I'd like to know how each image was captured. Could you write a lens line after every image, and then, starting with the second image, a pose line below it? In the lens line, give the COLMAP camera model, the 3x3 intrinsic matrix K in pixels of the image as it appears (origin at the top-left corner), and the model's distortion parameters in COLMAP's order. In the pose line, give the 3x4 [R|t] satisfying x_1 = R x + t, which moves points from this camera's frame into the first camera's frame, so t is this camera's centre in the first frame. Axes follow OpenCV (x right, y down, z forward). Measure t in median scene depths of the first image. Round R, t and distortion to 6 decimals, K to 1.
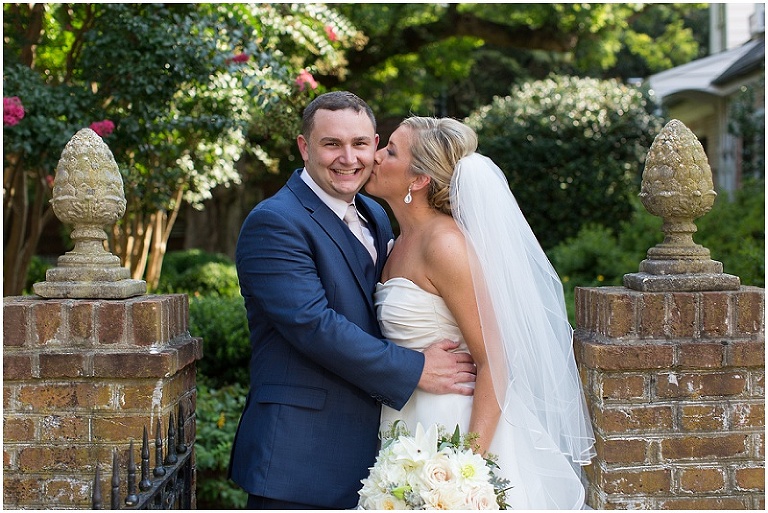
lens RADIAL K [[1114.9, 0, 381.3], [0, 1114.9, 254.5], [0, 0, 1]] dist [0.000443, 0.054998]
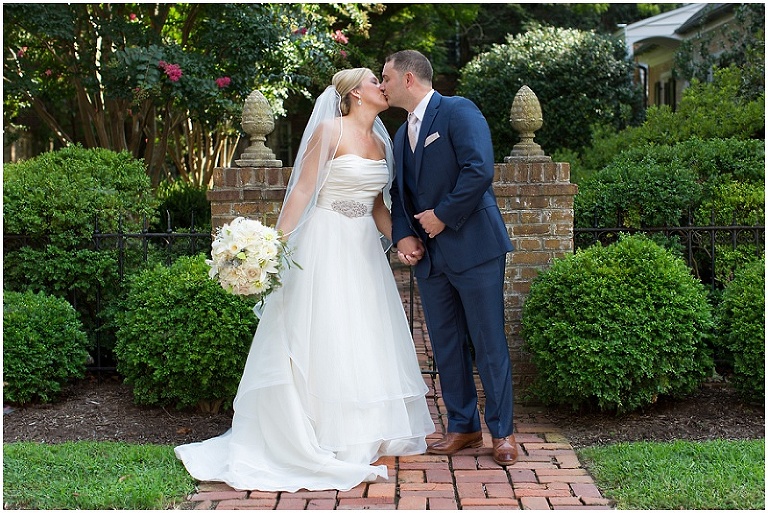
lens RADIAL K [[1131.0, 0, 400.8], [0, 1131.0, 253.2], [0, 0, 1]] dist [-0.004039, 0.076358]
pose [[1.000000, -0.000036, -0.000727, 0.005458], [0.000076, 0.998439, 0.055853, 0.022946], [0.000724, -0.055853, 0.998439, -0.341288]]
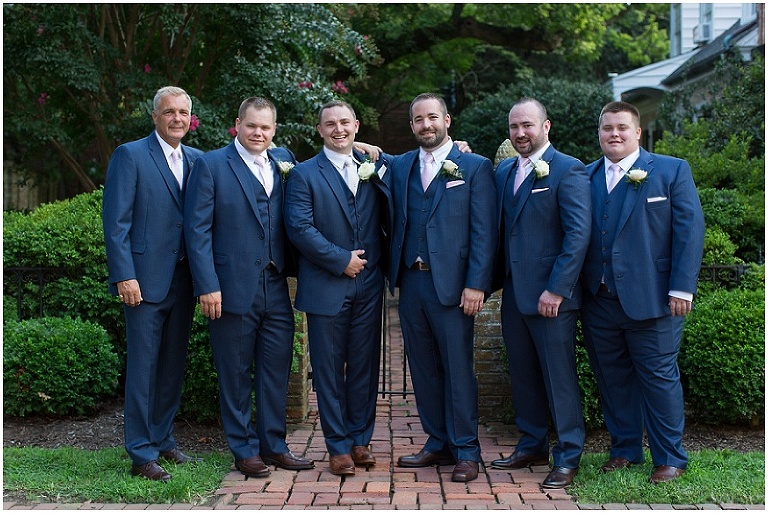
lens RADIAL K [[1139.7, 0, 389.3], [0, 1139.7, 253.5], [0, 0, 1]] dist [0.001678, 0.040134]
pose [[0.999937, 0.008951, -0.006798, 0.005306], [-0.008826, 0.999794, 0.018251, 0.024266], [0.006960, -0.018190, 0.999810, -0.424522]]
